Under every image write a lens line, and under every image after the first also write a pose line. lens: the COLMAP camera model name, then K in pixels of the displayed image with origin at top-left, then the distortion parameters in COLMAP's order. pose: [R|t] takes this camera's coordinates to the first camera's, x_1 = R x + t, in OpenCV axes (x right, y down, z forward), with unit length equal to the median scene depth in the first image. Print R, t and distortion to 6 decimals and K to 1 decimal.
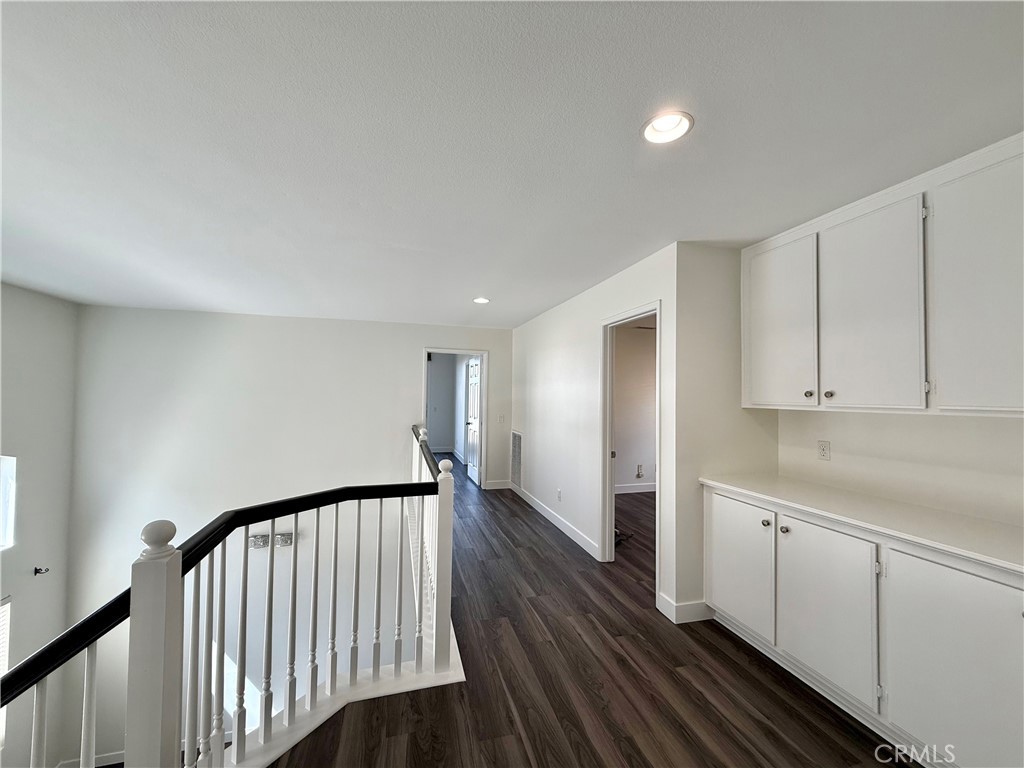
lens RADIAL K [[408.8, 0, 508.5], [0, 408.8, 385.2], [0, 0, 1]] dist [-0.001025, 0.000274]
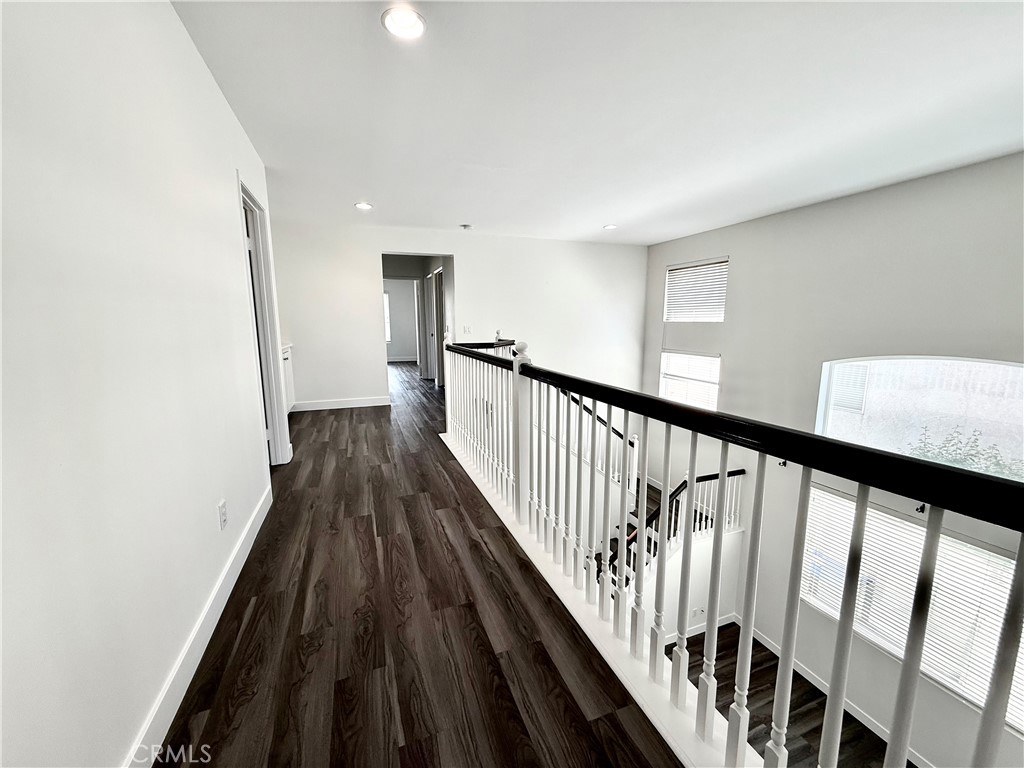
lens RADIAL K [[408.8, 0, 508.5], [0, 408.8, 385.2], [0, 0, 1]] dist [-0.001025, 0.000274]
pose [[-0.996012, 0.007503, -0.088907, -0.194211], [-0.004276, 0.991298, 0.131565, 0.128048], [0.089120, 0.131421, -0.987313, 2.157446]]
